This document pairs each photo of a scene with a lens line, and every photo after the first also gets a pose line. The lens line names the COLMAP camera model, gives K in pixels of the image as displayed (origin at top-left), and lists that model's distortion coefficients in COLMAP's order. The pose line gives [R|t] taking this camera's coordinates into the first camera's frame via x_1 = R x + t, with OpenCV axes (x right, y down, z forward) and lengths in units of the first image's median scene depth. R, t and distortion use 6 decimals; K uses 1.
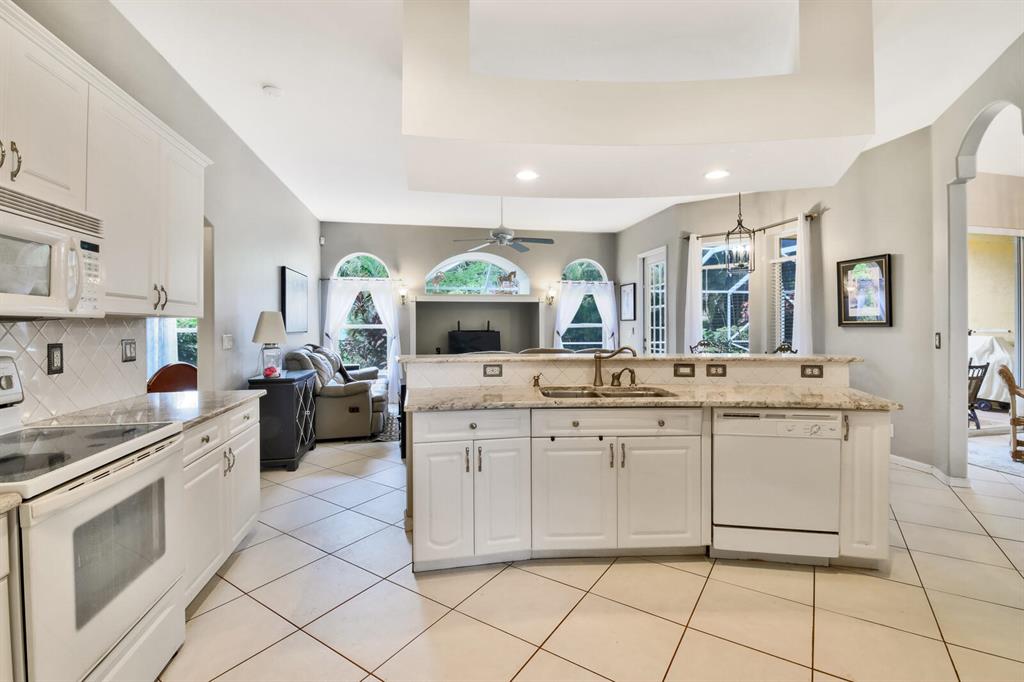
lens RADIAL K [[457.0, 0, 530.9], [0, 457.0, 325.7], [0, 0, 1]] dist [-0.008120, -0.002401]
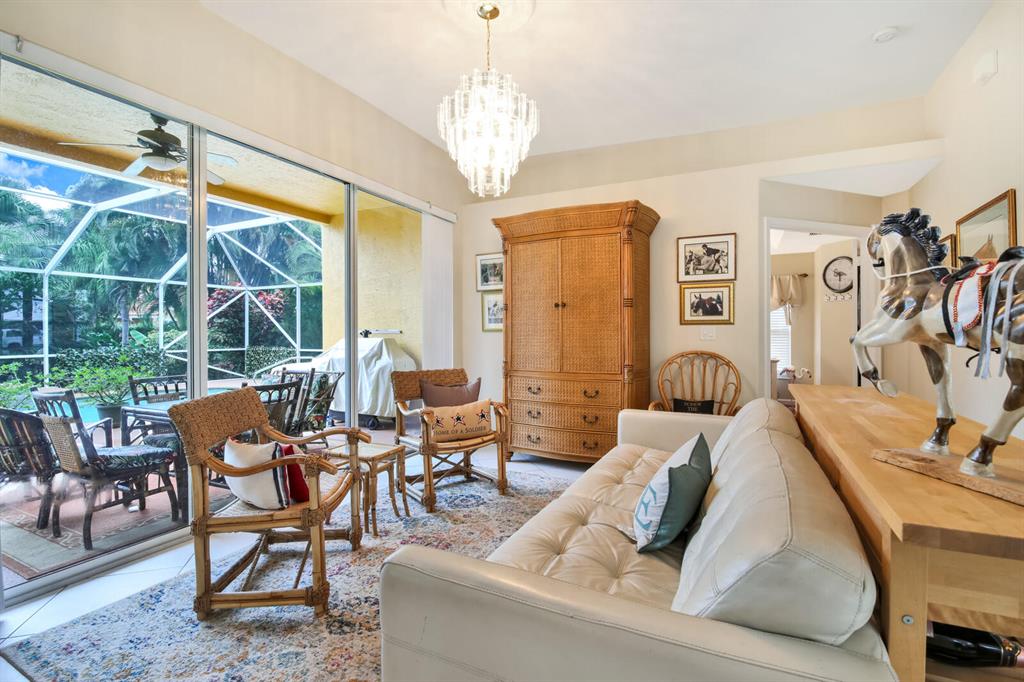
lens RADIAL K [[457.0, 0, 520.6], [0, 457.0, 337.2], [0, 0, 1]] dist [-0.008120, -0.002401]
pose [[0.635454, -0.002116, 0.772136, 0.497645], [-0.001565, 0.999991, 0.004028, 0.017124], [-0.772137, -0.003768, 0.635445, 0.253068]]
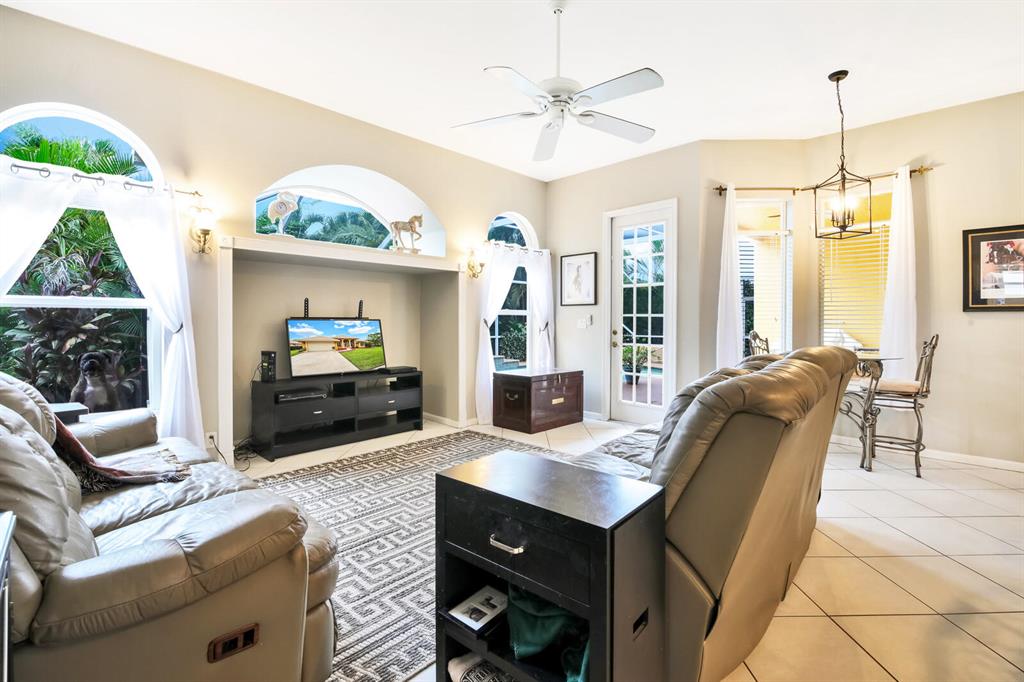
lens RADIAL K [[457.0, 0, 542.5], [0, 457.0, 318.9], [0, 0, 1]] dist [-0.008120, -0.002401]
pose [[0.840879, 0.009096, 0.541146, -0.225478], [-0.007404, 0.999959, -0.005302, 0.014401], [-0.541172, 0.000452, 0.840912, 0.444993]]
